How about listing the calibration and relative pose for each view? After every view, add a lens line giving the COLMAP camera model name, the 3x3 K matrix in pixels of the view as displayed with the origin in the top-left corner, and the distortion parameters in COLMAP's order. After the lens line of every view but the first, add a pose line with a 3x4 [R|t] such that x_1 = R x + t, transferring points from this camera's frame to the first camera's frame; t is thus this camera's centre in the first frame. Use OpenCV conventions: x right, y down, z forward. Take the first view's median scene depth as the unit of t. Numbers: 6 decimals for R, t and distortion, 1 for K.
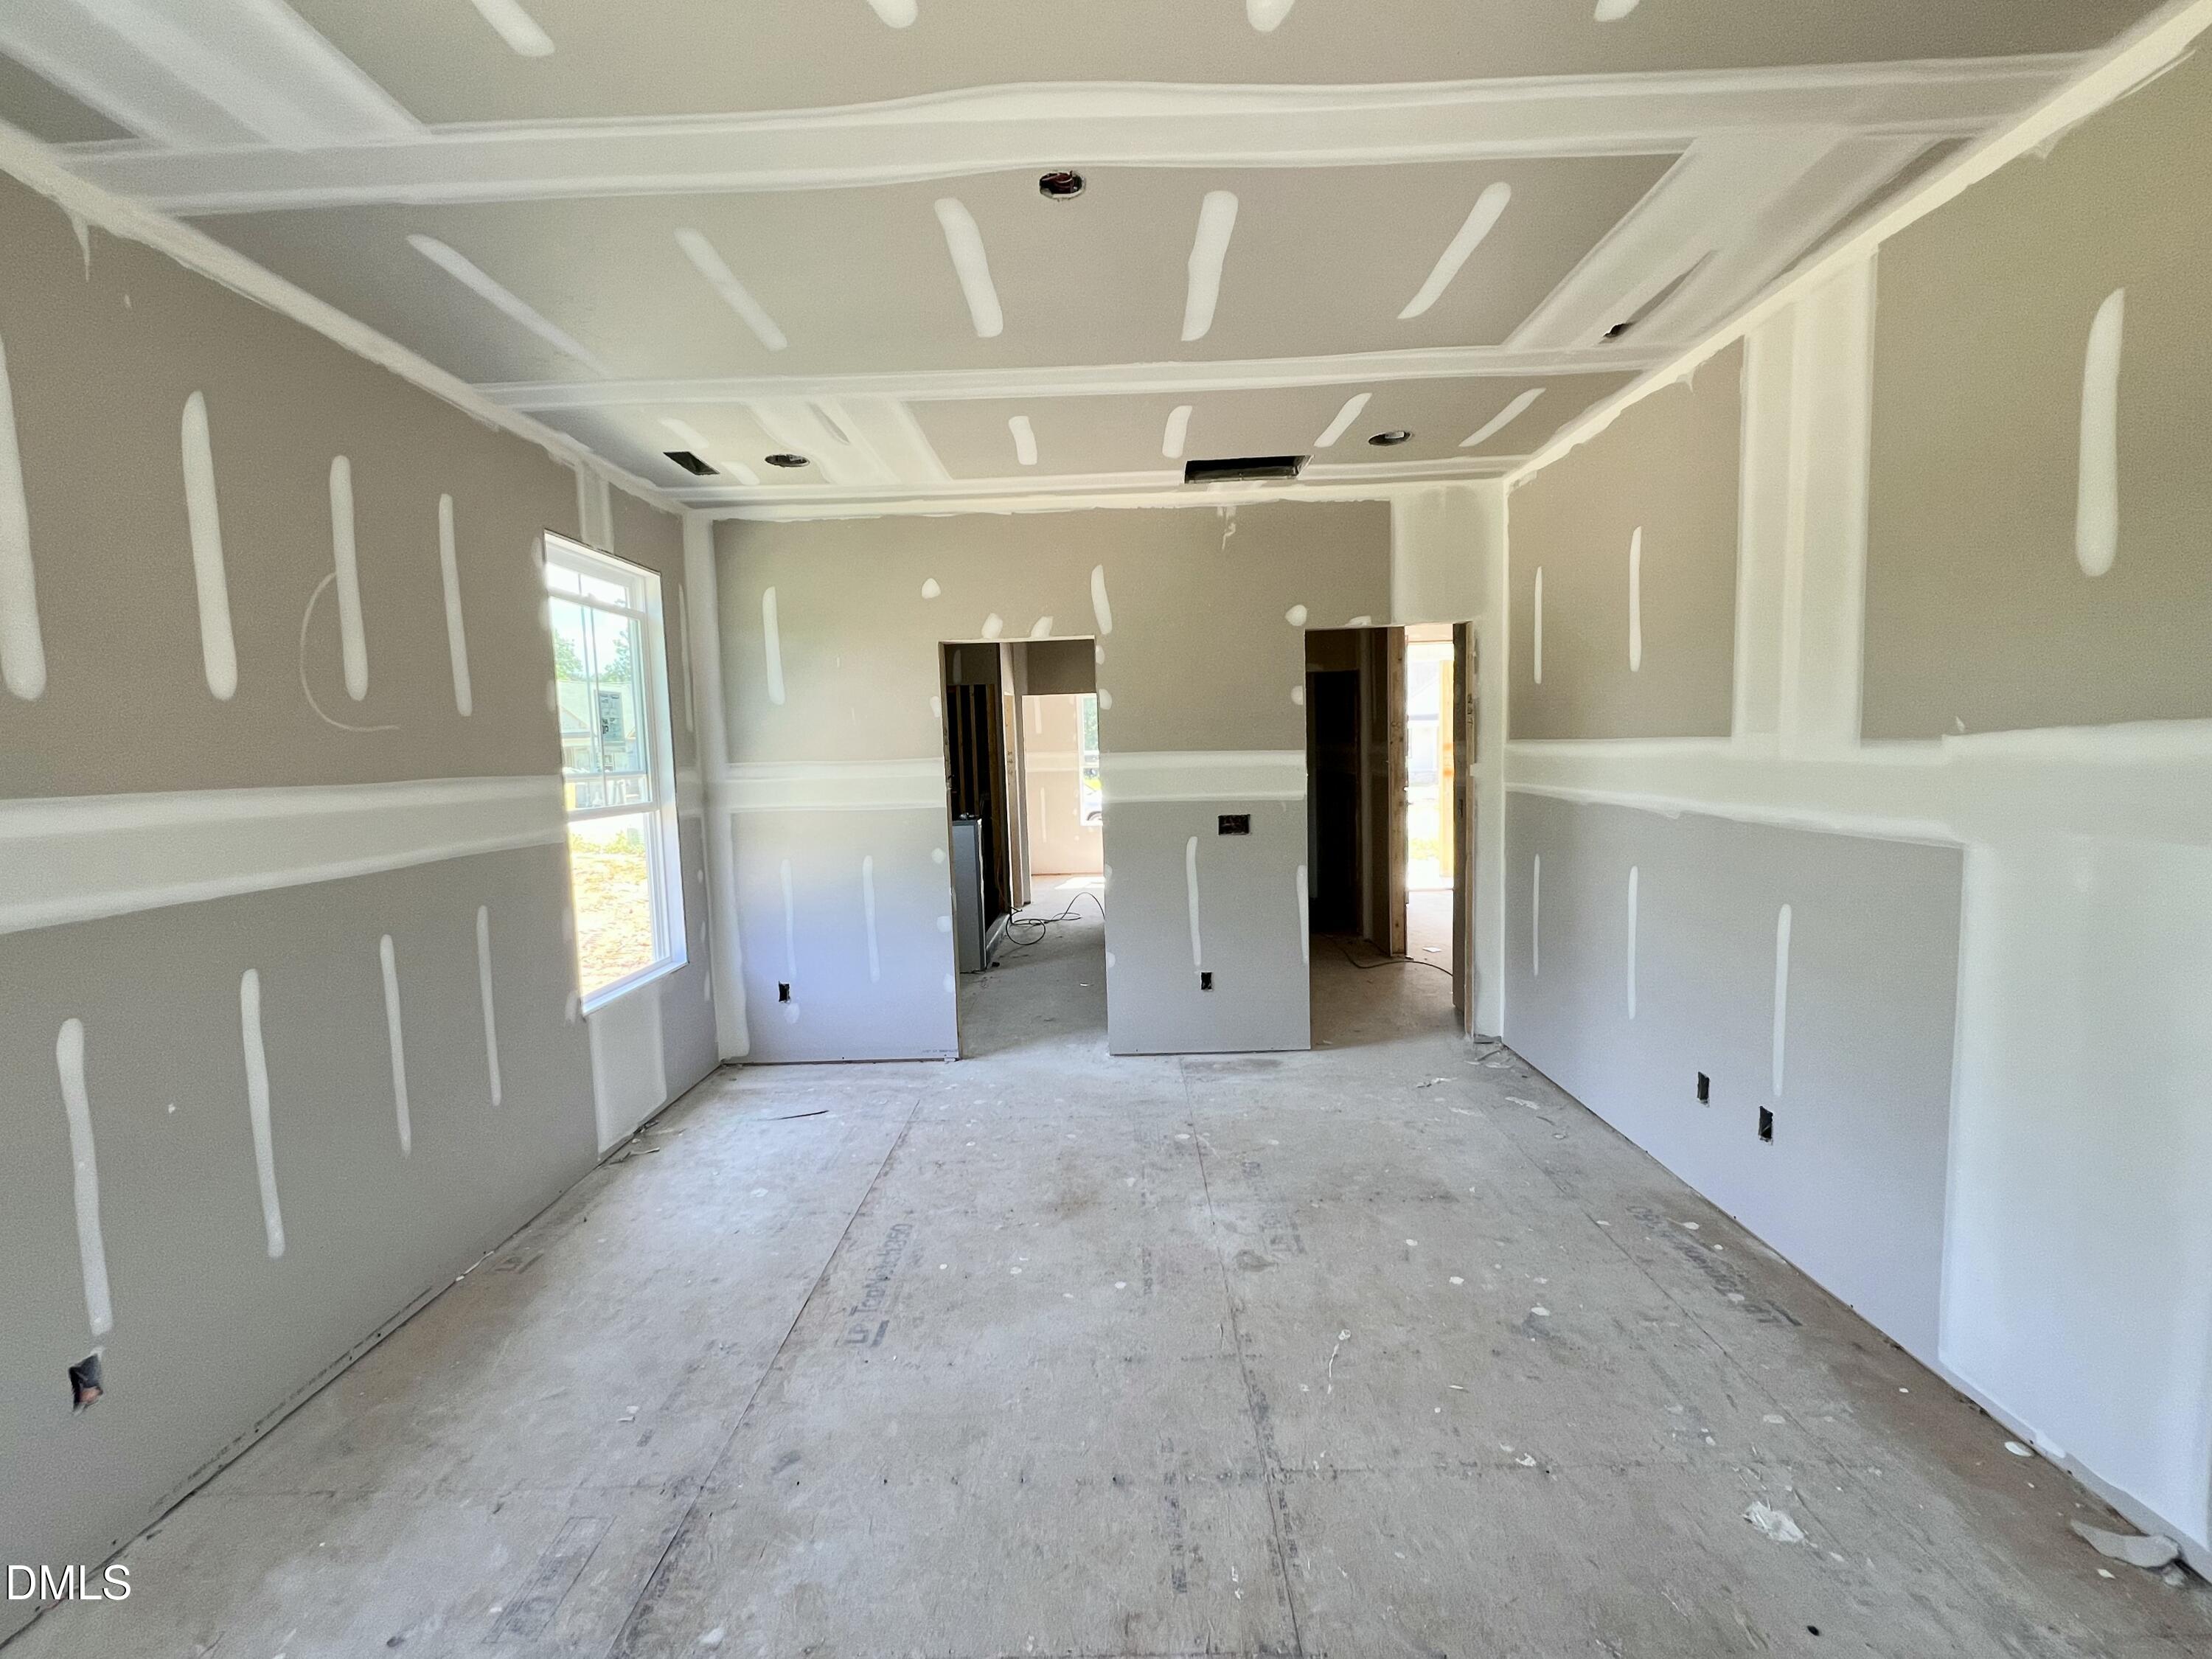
lens RADIAL K [[971.0, 0, 1106.0], [0, 971.0, 829.5], [0, 0, 1]] dist [0.000617, 0.000031]
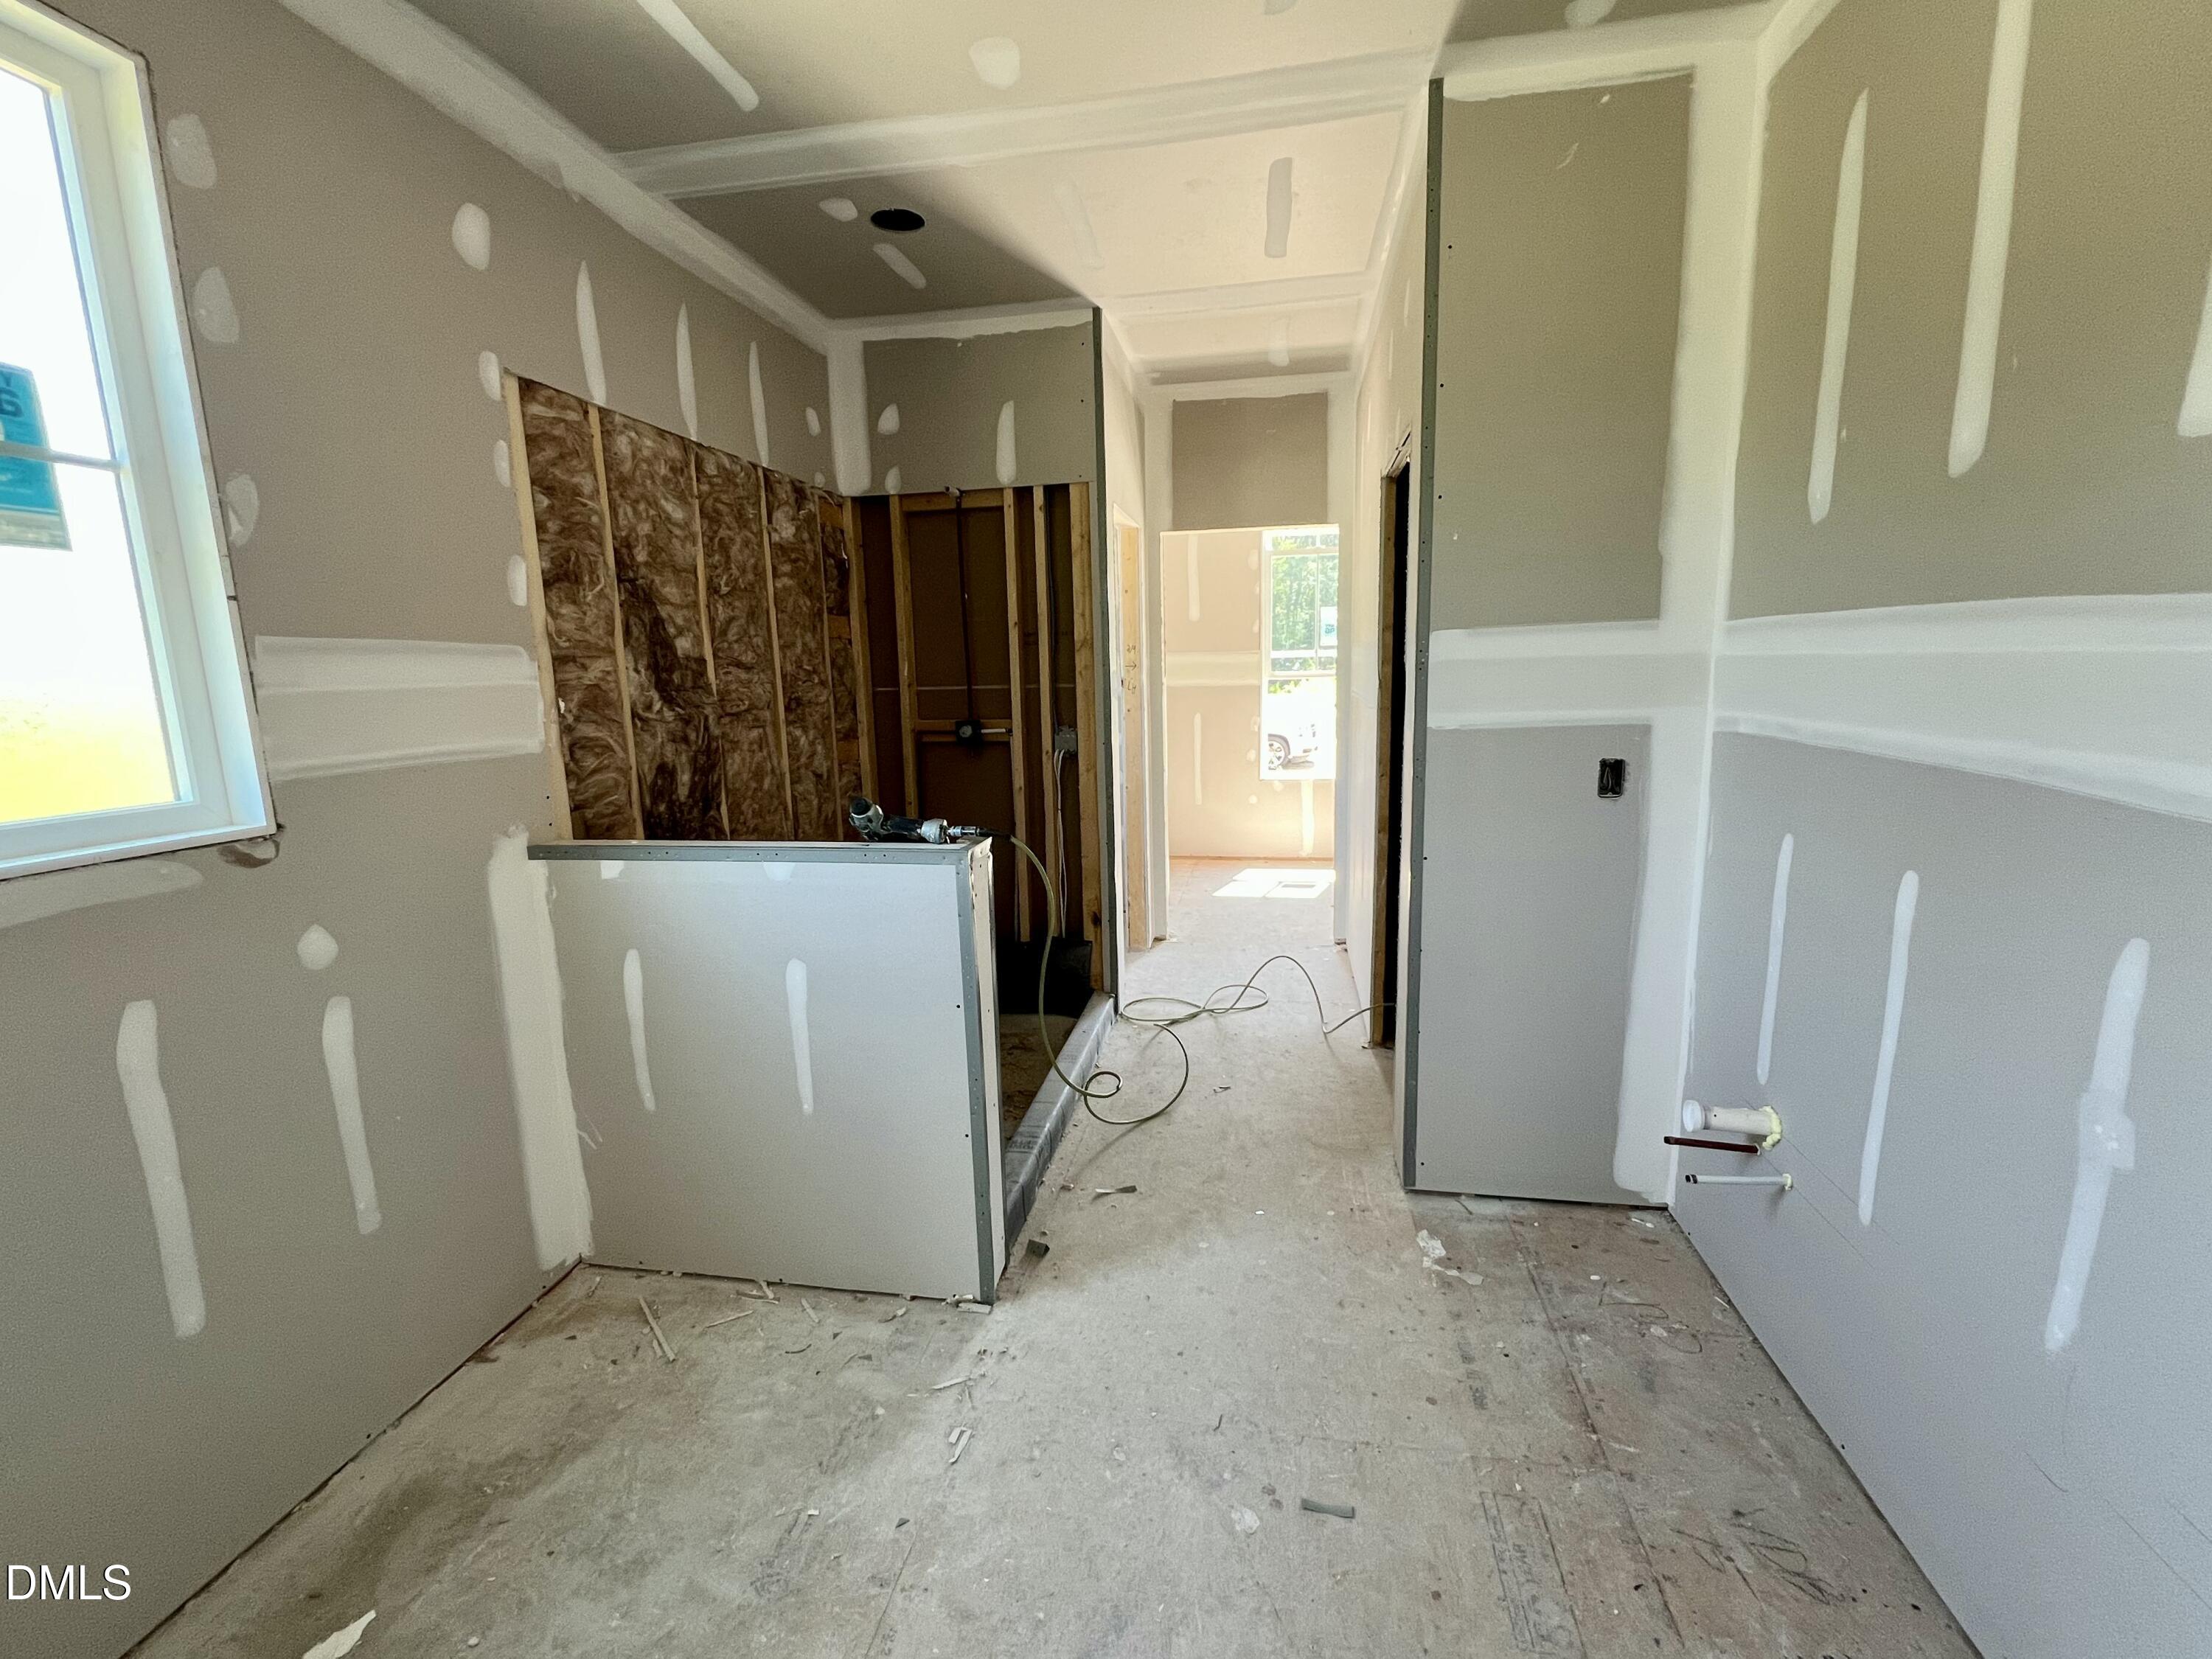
lens RADIAL K [[971.0, 0, 1106.0], [0, 971.0, 829.5], [0, 0, 1]] dist [0.000617, 0.000031]
pose [[0.986902, 0.043632, -0.155306, -0.031043], [-0.029268, 0.995179, 0.093607, -0.032611], [0.158642, -0.087836, 0.983421, 0.506205]]
